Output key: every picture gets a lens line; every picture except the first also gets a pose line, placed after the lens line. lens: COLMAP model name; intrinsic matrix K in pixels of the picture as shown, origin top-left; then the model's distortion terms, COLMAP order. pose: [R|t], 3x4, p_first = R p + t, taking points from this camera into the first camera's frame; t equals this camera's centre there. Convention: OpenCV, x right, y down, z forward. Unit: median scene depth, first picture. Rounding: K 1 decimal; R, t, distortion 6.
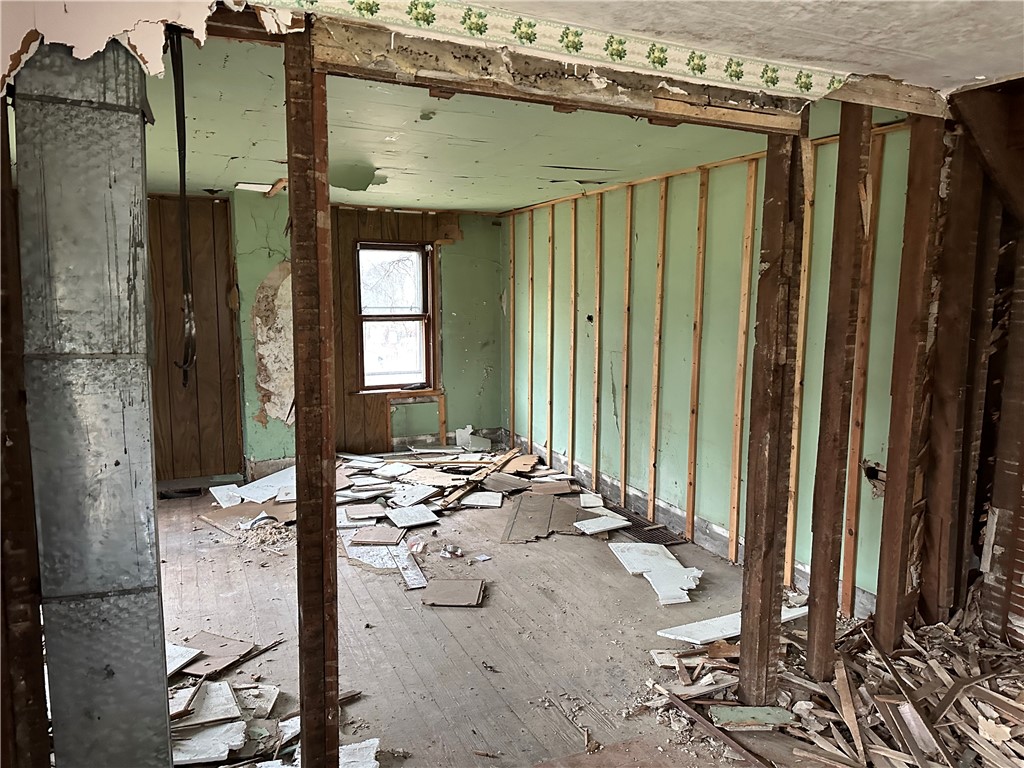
lens RADIAL K [[720.9, 0, 511.7], [0, 720.9, 383.3], [0, 0, 1]] dist [0.008977, -0.012260]
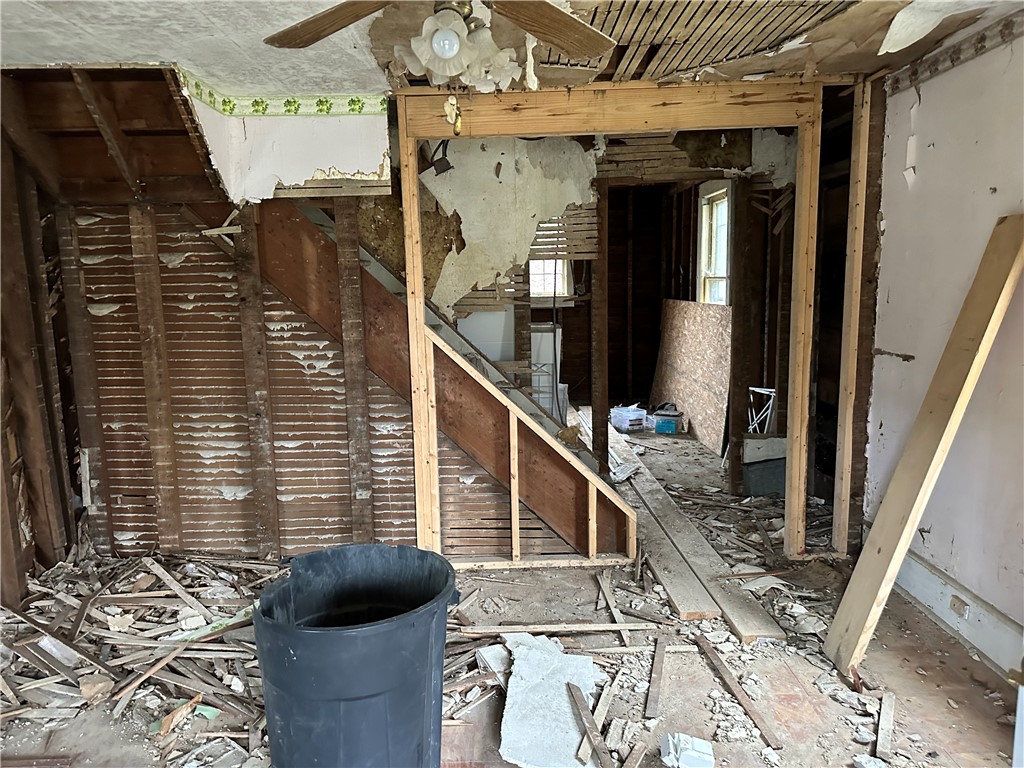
lens RADIAL K [[720.9, 0, 509.8], [0, 720.9, 385.7], [0, 0, 1]] dist [0.008977, -0.012260]
pose [[0.405479, -0.163910, 0.899289, -0.075706], [0.134436, 0.983788, 0.118696, 0.029116], [-0.904165, 0.072767, 0.420941, -0.107016]]
